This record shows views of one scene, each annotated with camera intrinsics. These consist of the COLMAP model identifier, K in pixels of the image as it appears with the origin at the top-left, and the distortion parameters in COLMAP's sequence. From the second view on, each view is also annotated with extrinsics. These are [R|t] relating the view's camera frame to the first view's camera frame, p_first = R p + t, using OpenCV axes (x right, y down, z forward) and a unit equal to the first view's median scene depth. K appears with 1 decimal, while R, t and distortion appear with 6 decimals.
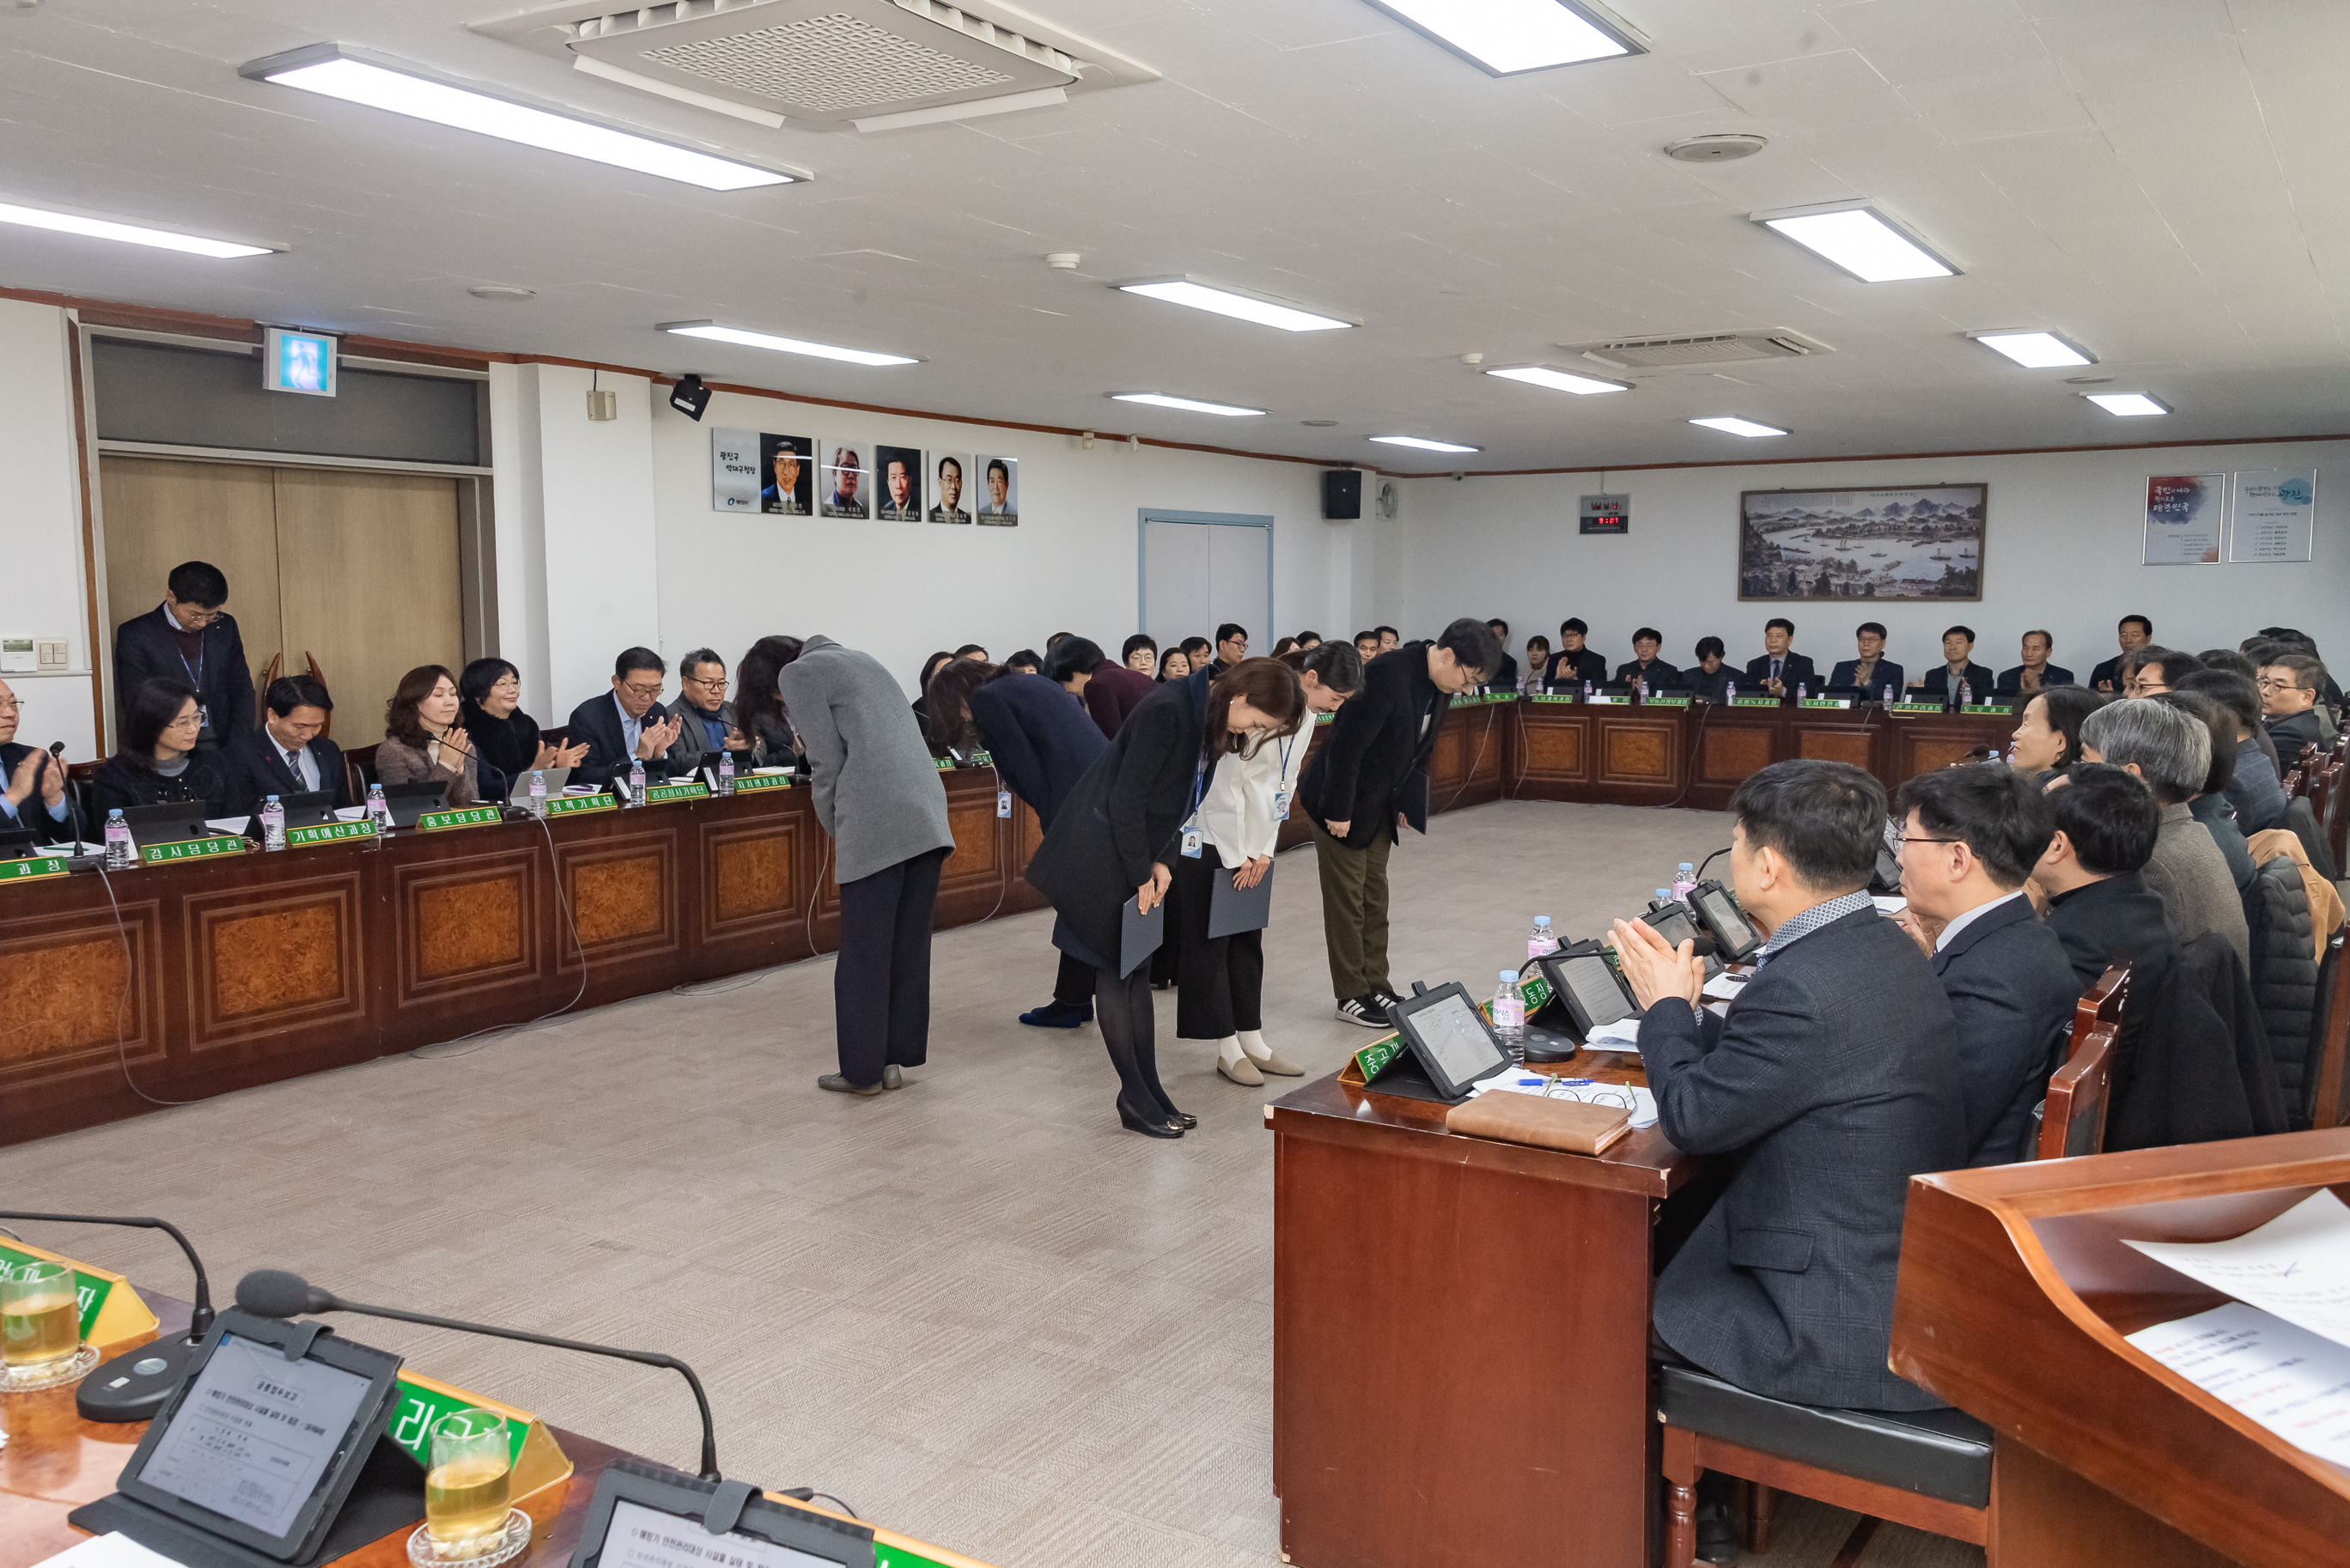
lens RADIAL K [[1809.2, 0, 1170.8], [0, 1809.2, 784.4], [0, 0, 1]] dist [0.099175, -0.058745]
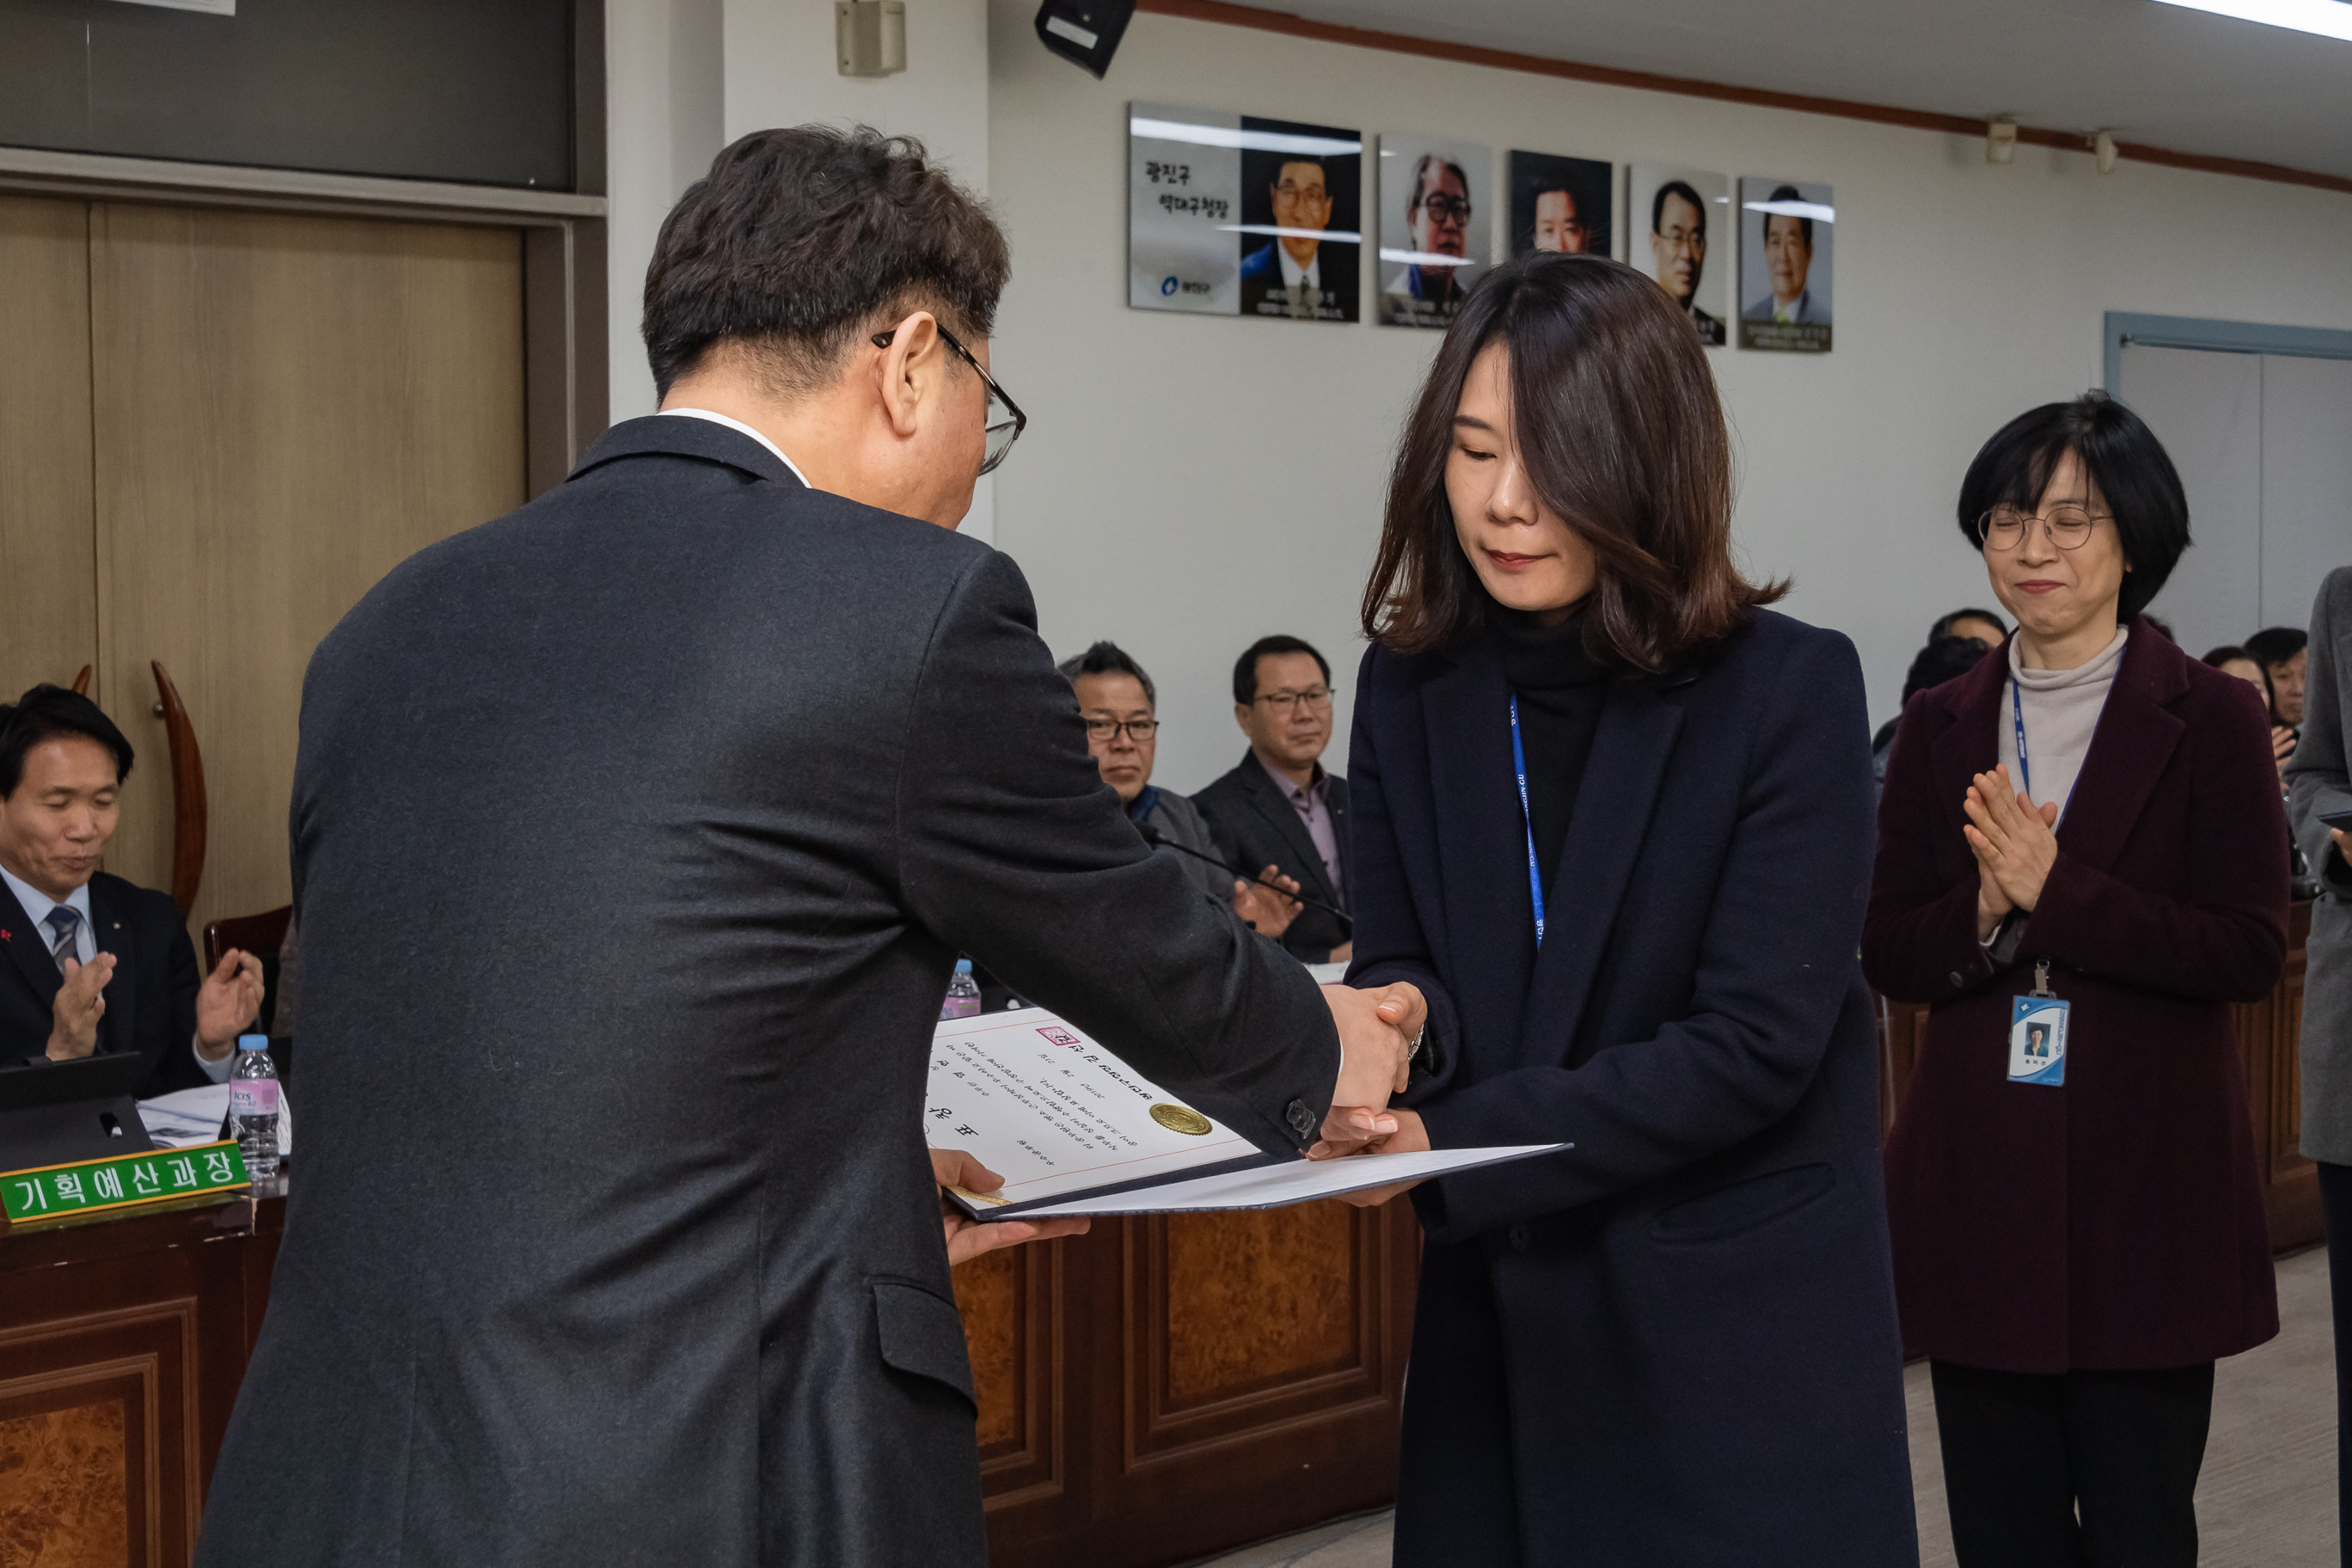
lens RADIAL K [[3434.8, 0, 1230.6], [0, 3434.8, 780.5], [0, 0, 1]] dist [0.016016, -0.060758]
pose [[0.983375, 0.002187, -0.181571, -0.104478], [-0.010197, 0.999015, -0.043189, -0.017001], [0.181298, 0.044322, 0.982429, 0.307791]]
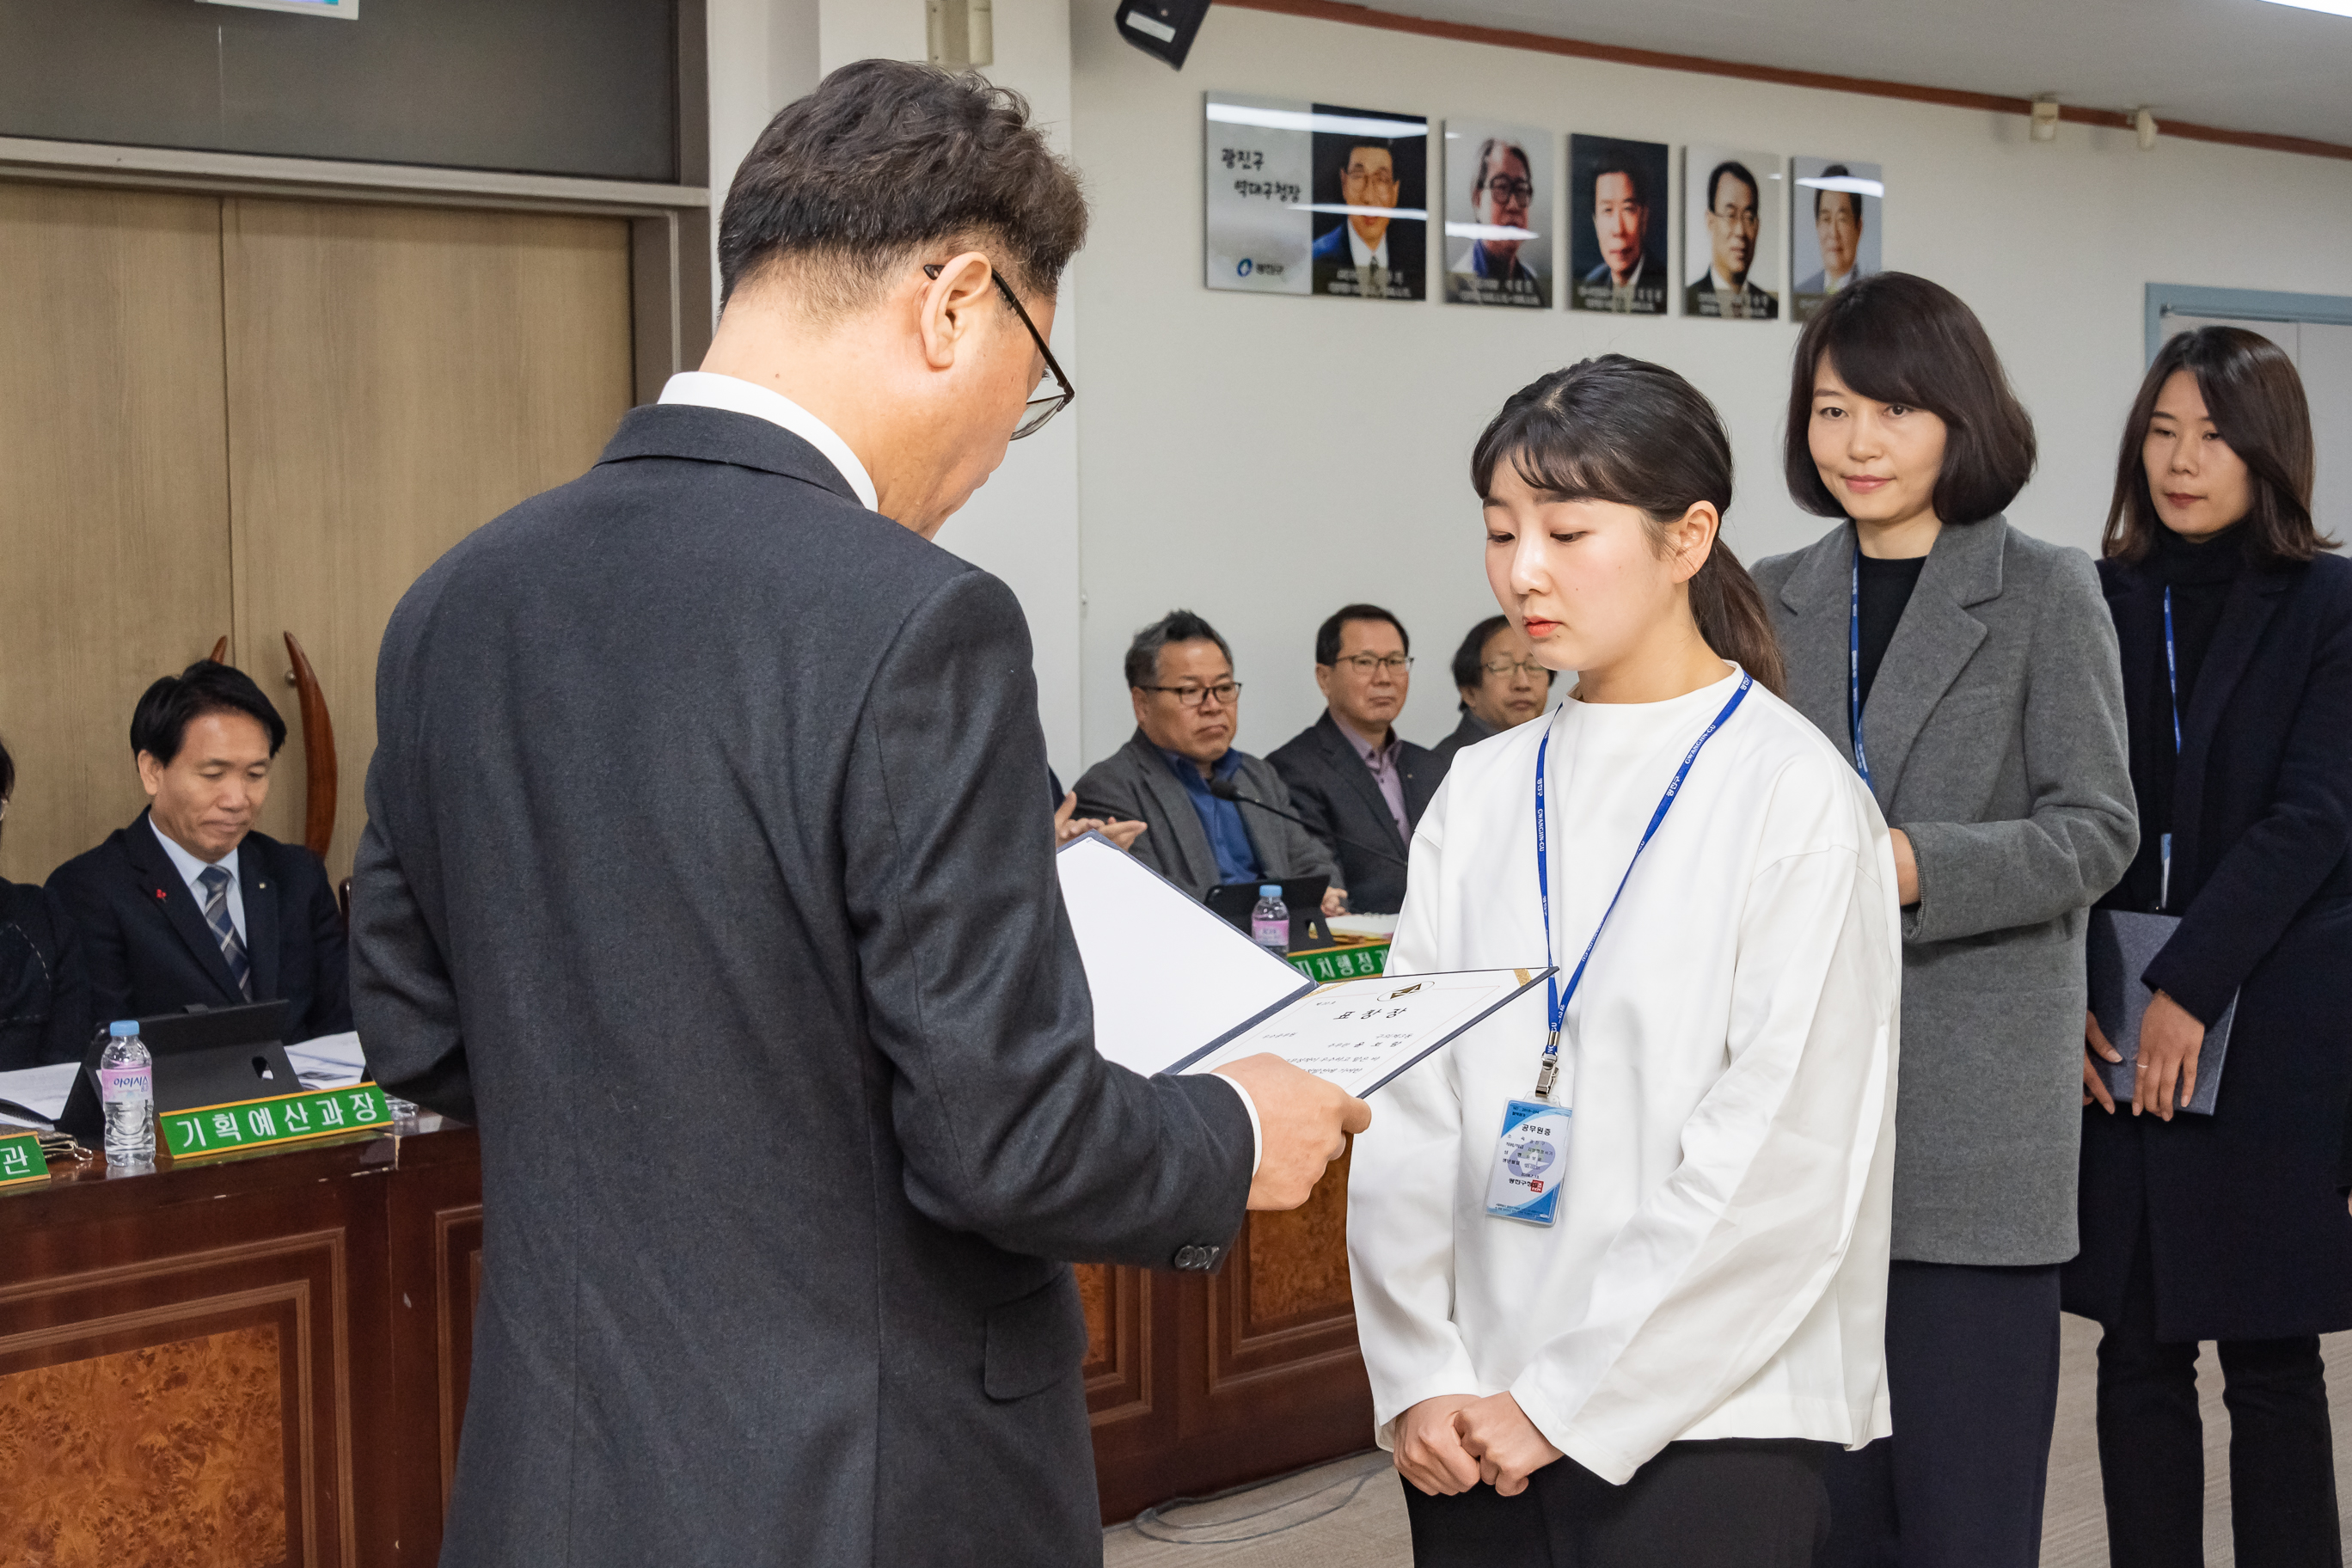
lens RADIAL K [[3344.7, 0, 1258.0], [0, 3344.7, 792.3], [0, 0, 1]] dist [0.011111, -0.039061]
pose [[0.980794, 0.000545, -0.195048, -0.101497], [-0.005842, 0.999630, -0.026579, -0.016909], [0.194961, 0.027208, 0.980434, 0.289713]]
